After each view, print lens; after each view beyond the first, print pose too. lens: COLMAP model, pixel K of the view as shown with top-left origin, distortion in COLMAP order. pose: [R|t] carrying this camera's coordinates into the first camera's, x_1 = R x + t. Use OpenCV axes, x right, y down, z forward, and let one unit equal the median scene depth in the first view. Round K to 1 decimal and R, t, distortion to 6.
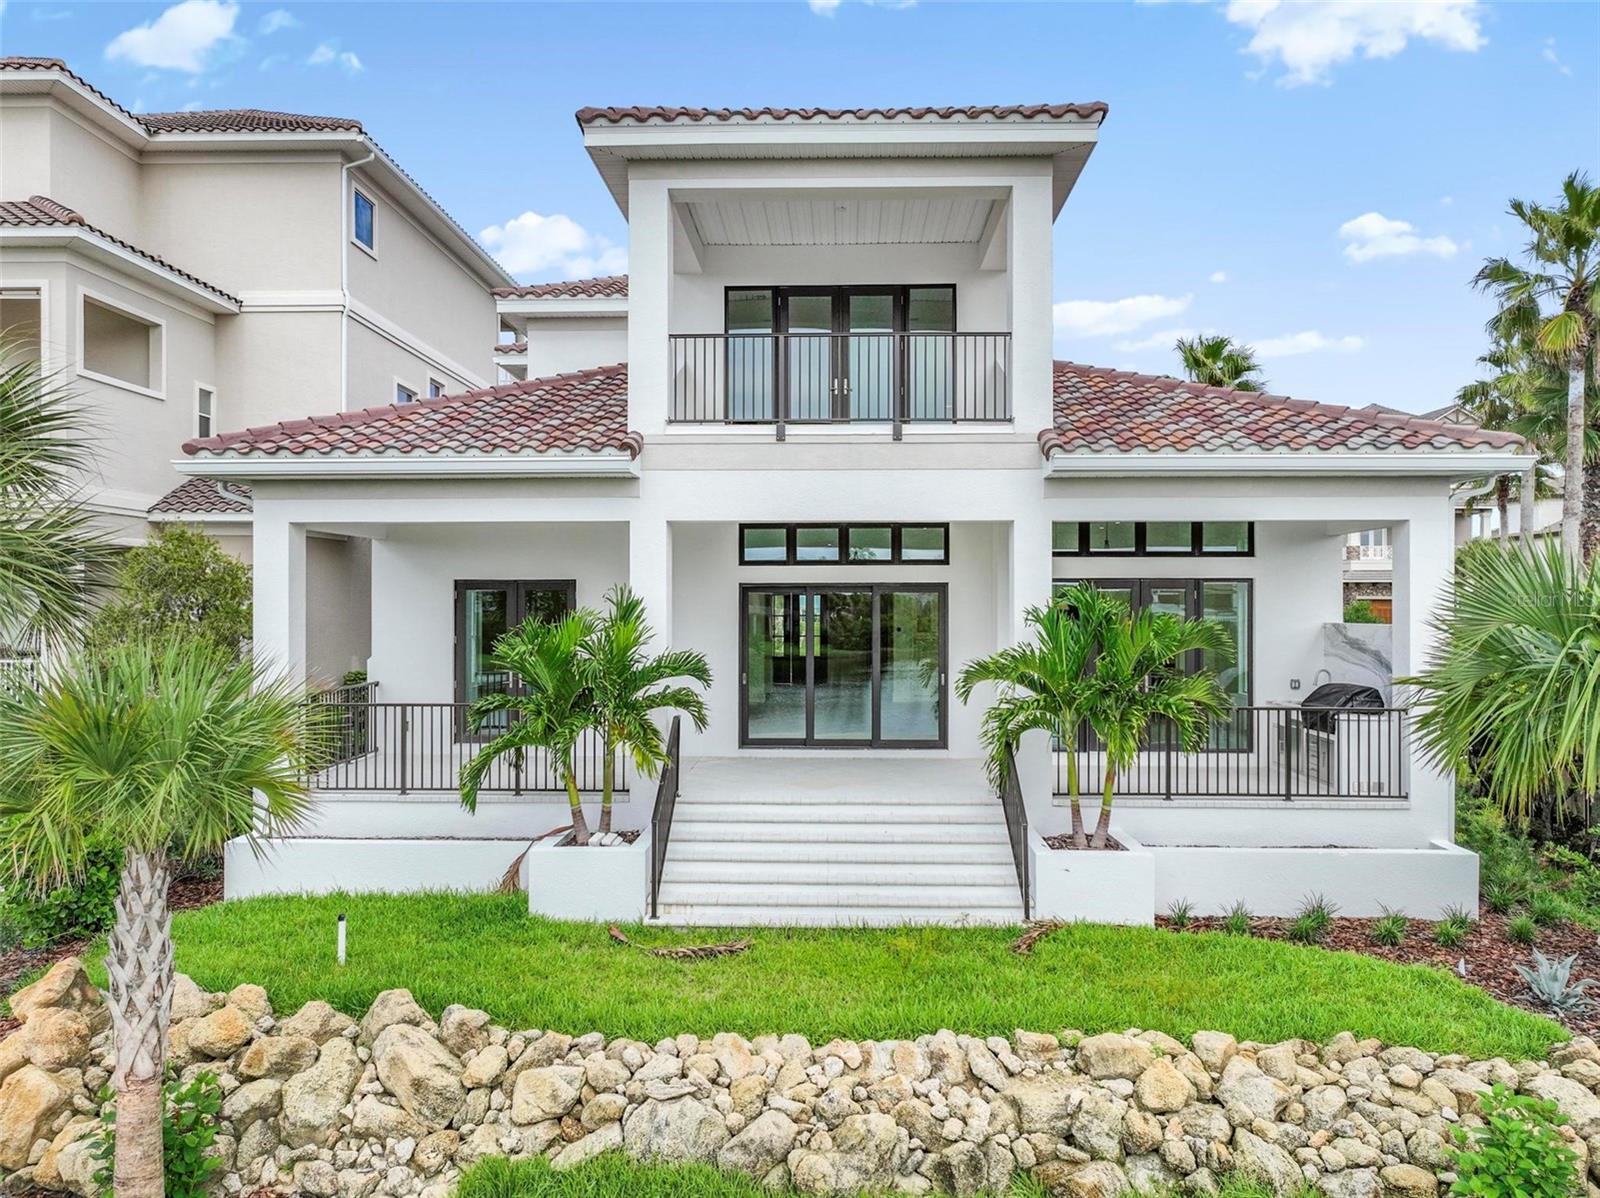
lens RADIAL K [[1143.7, 0, 800.0], [0, 1143.7, 599.0], [0, 0, 1]] dist [-0.037016, 0.000440]
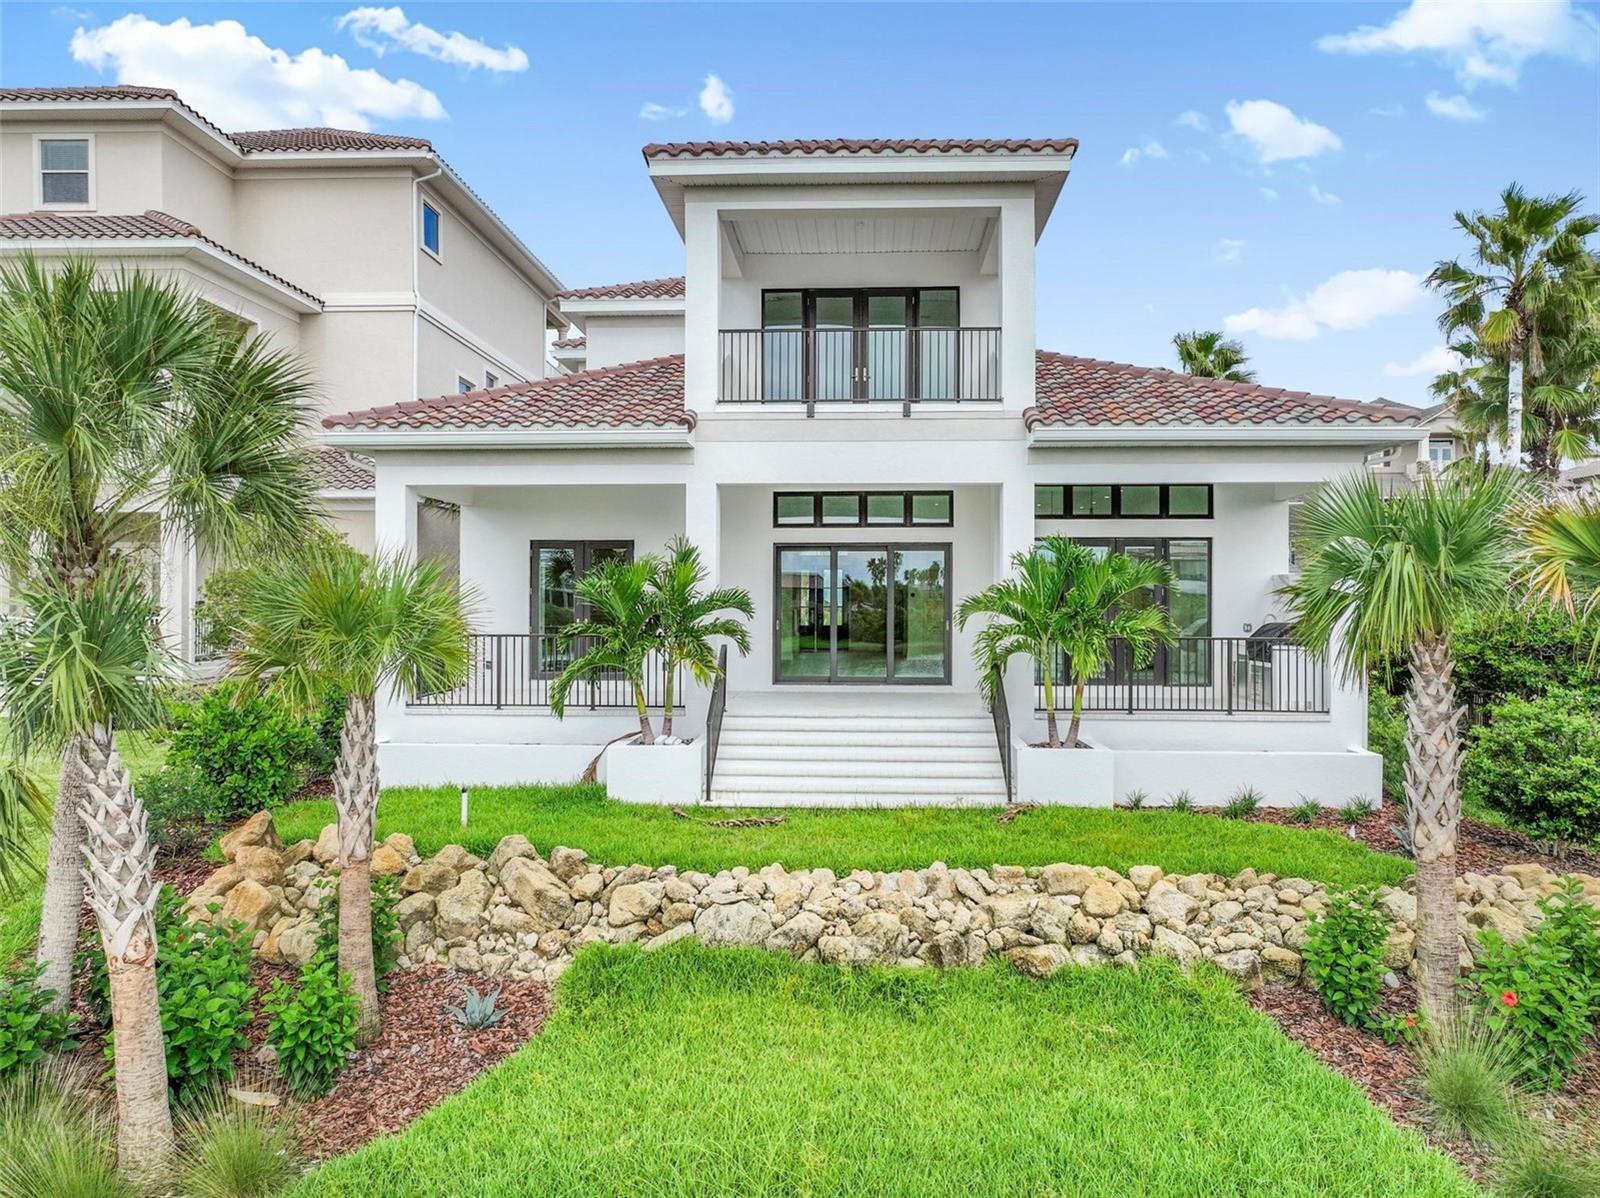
lens RADIAL K [[1141.3, 0, 800.0], [0, 1141.3, 599.0], [0, 0, 1]] dist [-0.050534, 0.004693]
pose [[0.999821, 0.001590, -0.018876, -0.004657], [-0.001519, 0.999992, 0.003761, 0.050333], [0.018882, -0.003732, 0.999815, -0.212136]]
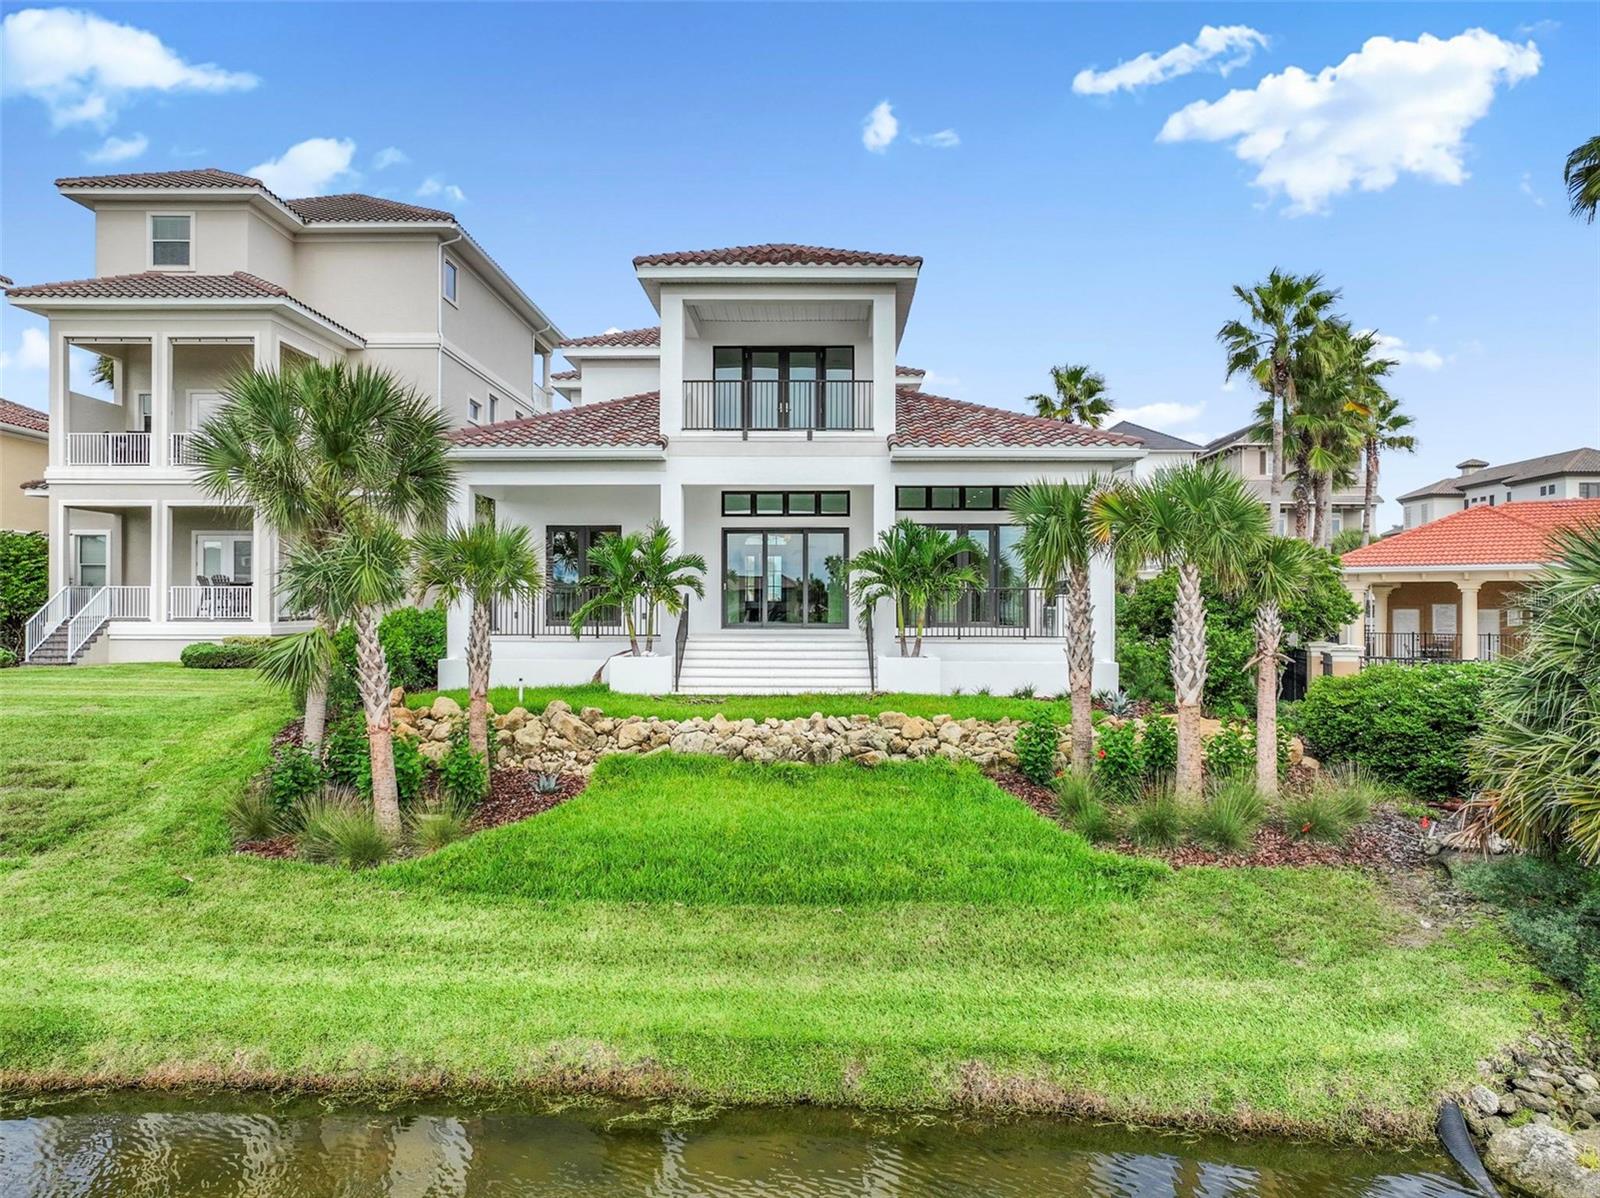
lens RADIAL K [[1135.3, 0, 800.0], [0, 1135.3, 599.0], [0, 0, 1]] dist [-0.077321, -0.000008]
pose [[0.999828, 0.002369, 0.018387, 0.037822], [-0.002363, 0.999997, -0.000339, 0.113991], [-0.018388, 0.000296, 0.999831, -0.798636]]
